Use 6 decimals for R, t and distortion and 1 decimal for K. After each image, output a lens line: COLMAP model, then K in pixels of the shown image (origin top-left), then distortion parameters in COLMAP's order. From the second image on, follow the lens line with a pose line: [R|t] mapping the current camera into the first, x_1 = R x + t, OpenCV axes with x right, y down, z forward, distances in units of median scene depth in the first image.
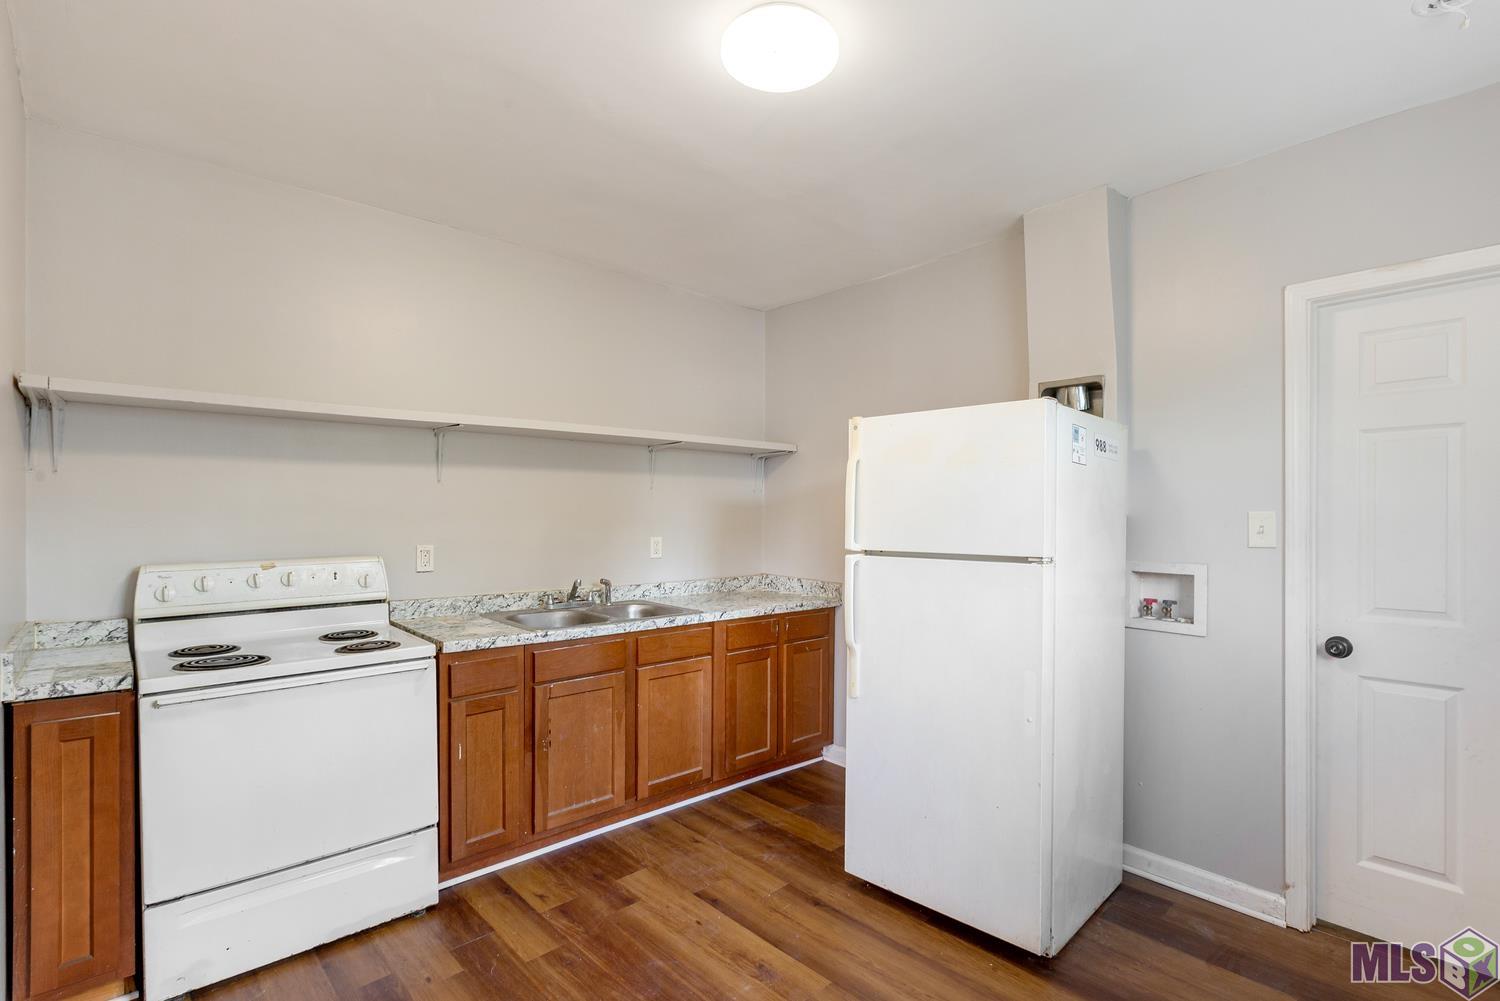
lens RADIAL K [[709.7, 0, 762.6], [0, 709.7, 522.9], [0, 0, 1]] dist [-0.002744, -0.000115]
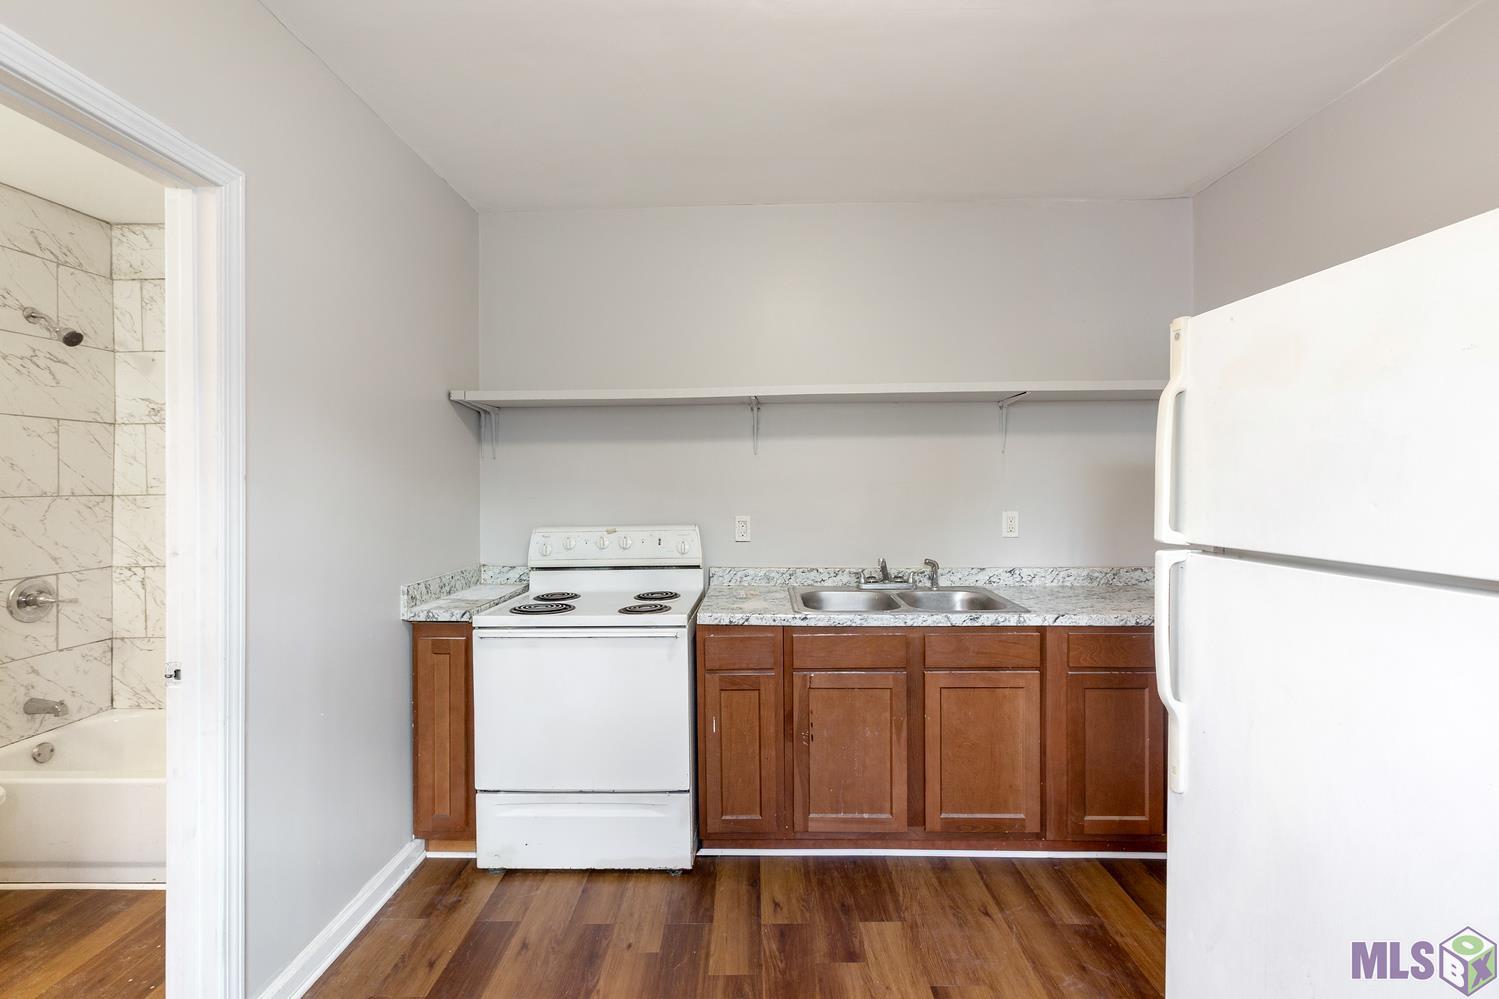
lens RADIAL K [[675.6, 0, 747.0], [0, 675.6, 487.8], [0, 0, 1]] dist [-0.001770, 0.000004]
pose [[0.714236, -0.005200, -0.699886, 0.249808], [0.001602, 0.999982, -0.005795, -0.004789], [0.699903, 0.003018, 0.714231, 0.321757]]
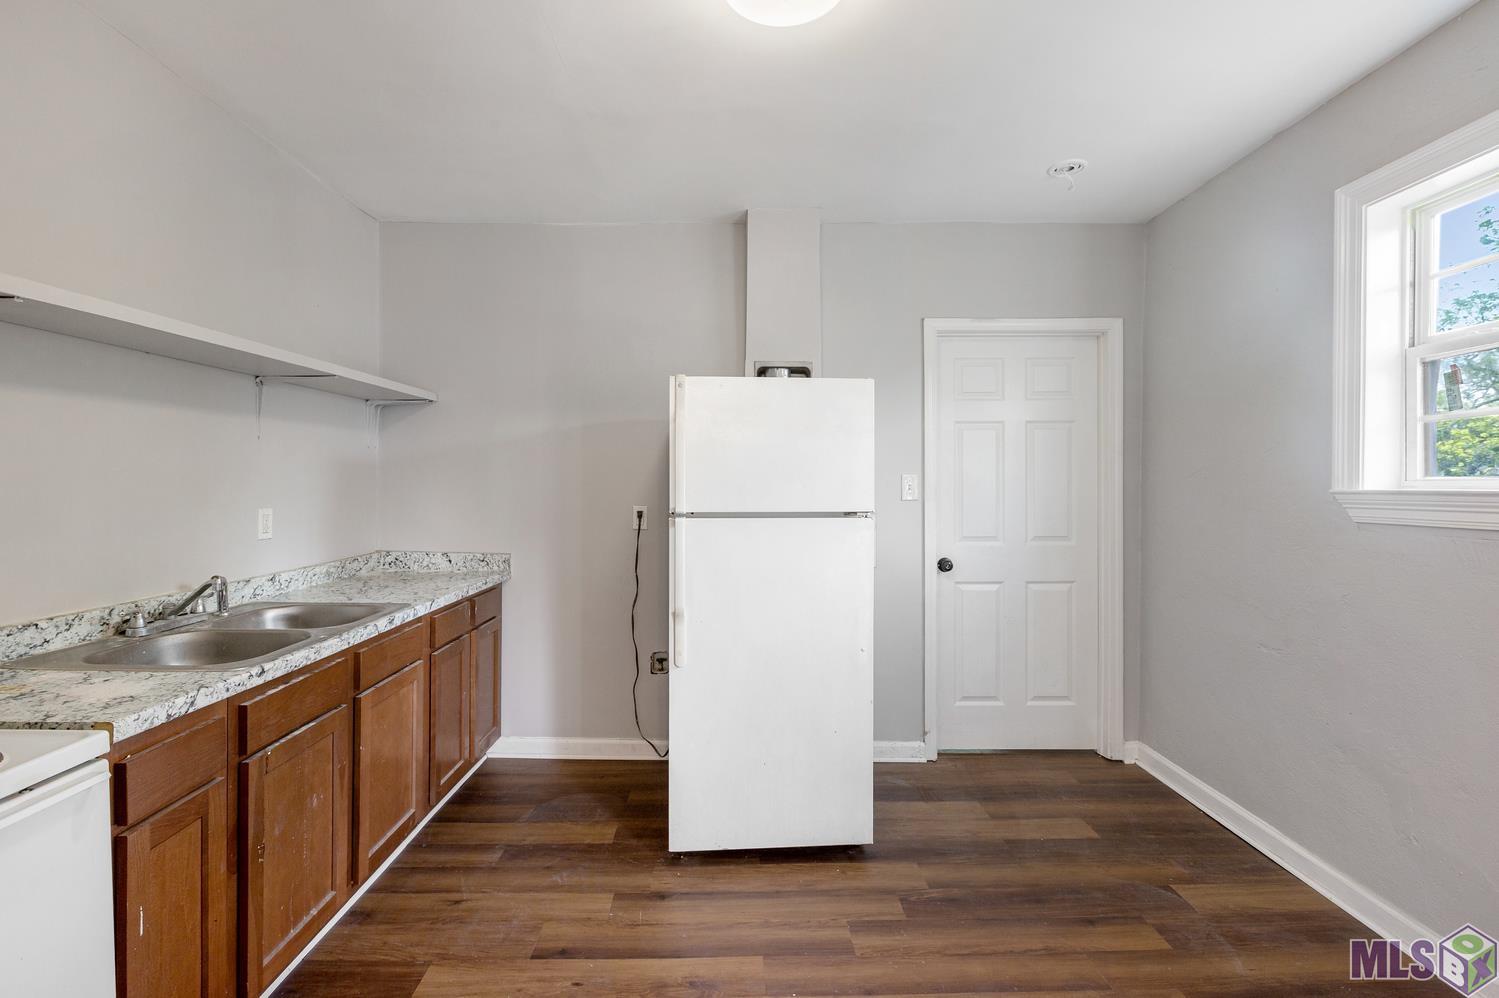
lens RADIAL K [[675.6, 0, 747.0], [0, 675.6, 487.3], [0, 0, 1]] dist [-0.001770, 0.000004]
pose [[0.668915, -0.009663, 0.743276, -0.451964], [0.008406, 0.999950, 0.005434, -0.000553], [-0.743291, 0.002613, 0.668963, 0.297586]]
